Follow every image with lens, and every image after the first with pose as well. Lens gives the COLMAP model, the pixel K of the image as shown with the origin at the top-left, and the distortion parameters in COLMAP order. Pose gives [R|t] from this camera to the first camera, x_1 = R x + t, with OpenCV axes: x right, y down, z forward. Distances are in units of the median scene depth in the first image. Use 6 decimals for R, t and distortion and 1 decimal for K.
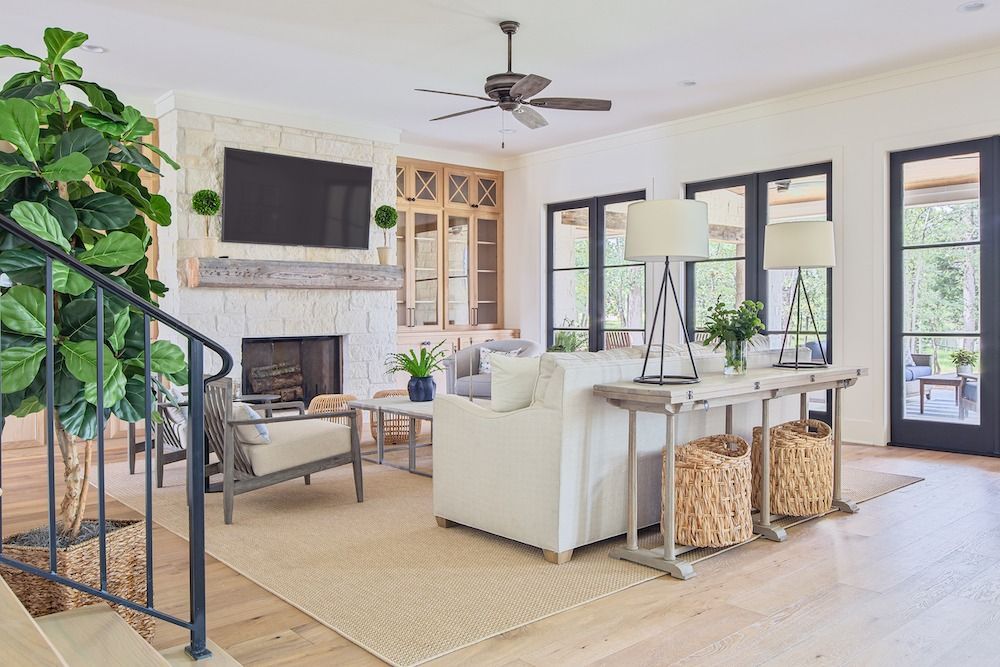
lens RADIAL K [[799.5, 0, 500.0], [0, 799.5, 333.5], [0, 0, 1]] dist [0.000240, -0.000929]
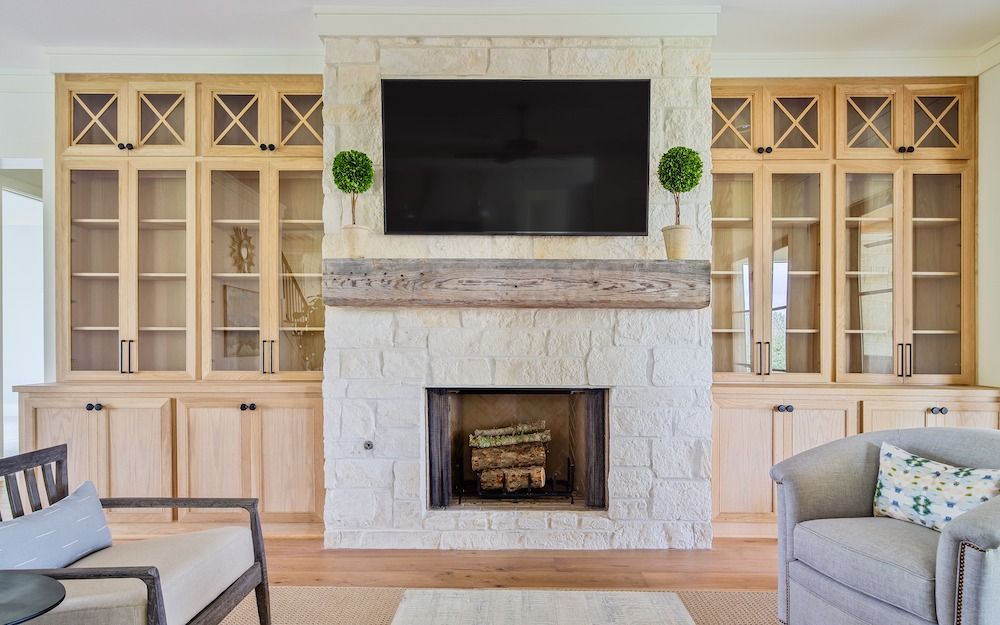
lens RADIAL K [[595.4, 0, 501.6], [0, 595.4, 334.1], [0, 0, 1]] dist [0.000842, -0.002049]
pose [[0.762832, 0.006323, -0.646566, 0.022866], [-0.029432, 0.999255, -0.024952, -0.024310], [0.645927, 0.038064, 0.762450, 0.633270]]
